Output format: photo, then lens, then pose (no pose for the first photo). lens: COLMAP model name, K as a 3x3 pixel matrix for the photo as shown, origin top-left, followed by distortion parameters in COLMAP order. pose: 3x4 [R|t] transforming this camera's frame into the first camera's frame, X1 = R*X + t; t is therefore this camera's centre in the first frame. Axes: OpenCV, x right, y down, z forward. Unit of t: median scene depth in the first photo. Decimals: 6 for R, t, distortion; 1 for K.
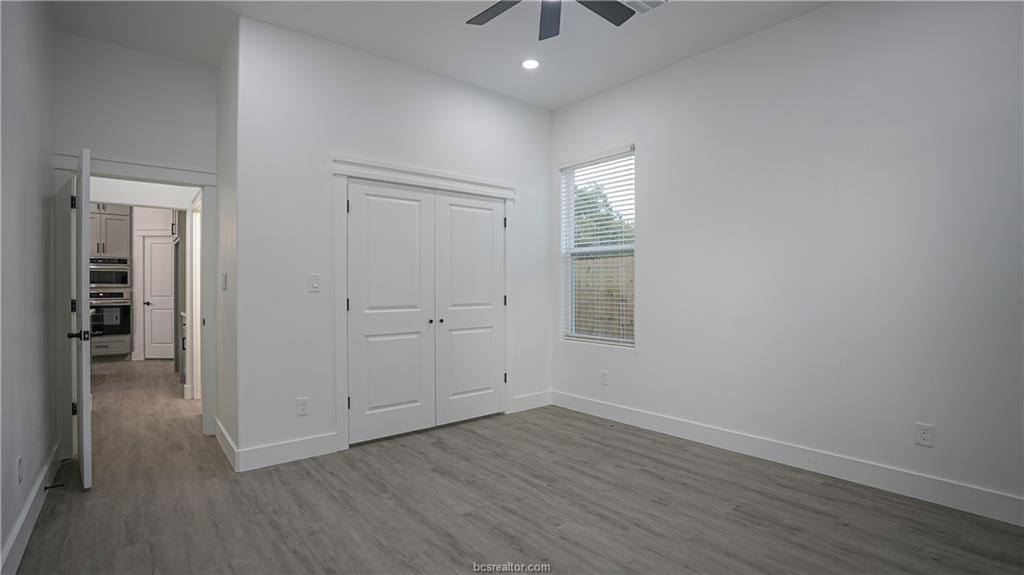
lens RADIAL K [[472.9, 0, 508.7], [0, 472.9, 286.6], [0, 0, 1]] dist [-0.062221, 0.017503]
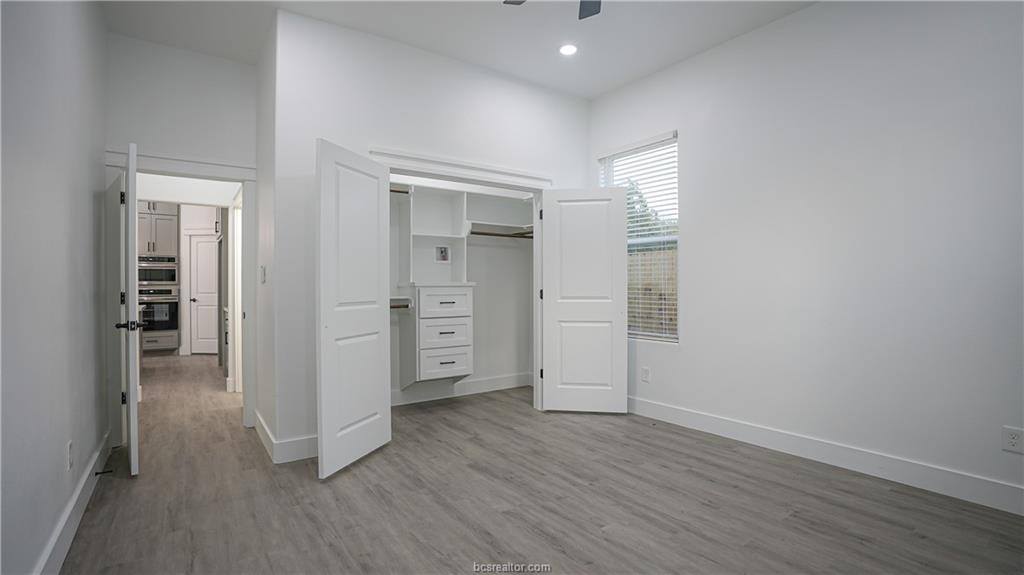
lens RADIAL K [[472.9, 0, 507.5], [0, 472.9, 285.3], [0, 0, 1]] dist [-0.062221, 0.017503]
pose [[0.997470, -0.000057, -0.071089, -0.011900], [0.000129, 0.999999, 0.001004, 0.012755], [0.071089, -0.001010, 0.997469, 0.027317]]
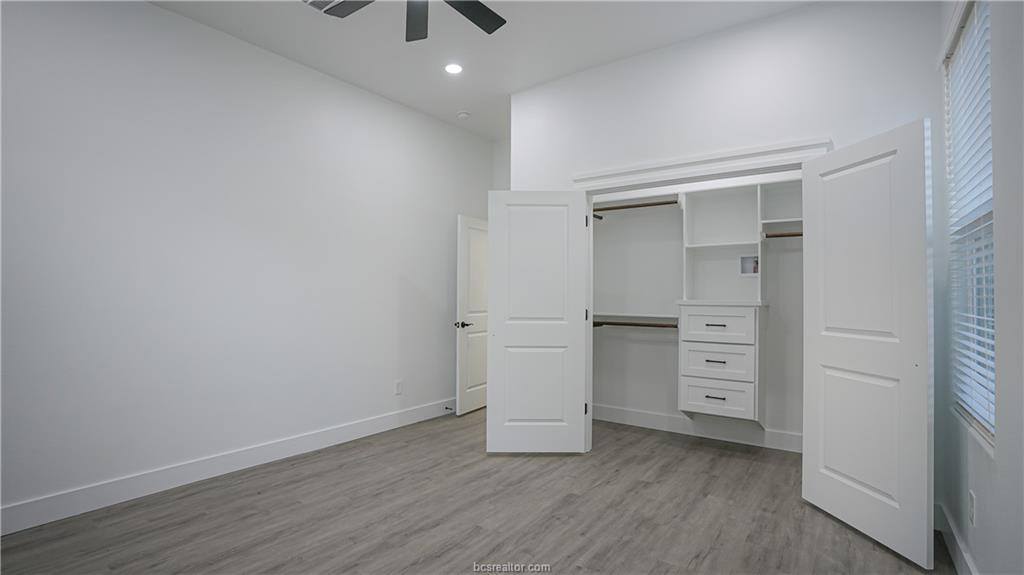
lens RADIAL K [[472.9, 0, 507.9], [0, 472.9, 283.3], [0, 0, 1]] dist [-0.062221, 0.017503]
pose [[0.238752, -0.019053, -0.970894, 0.631164], [-0.006204, 0.999757, -0.021145, -0.007878], [0.971061, 0.011072, 0.238576, 0.574427]]
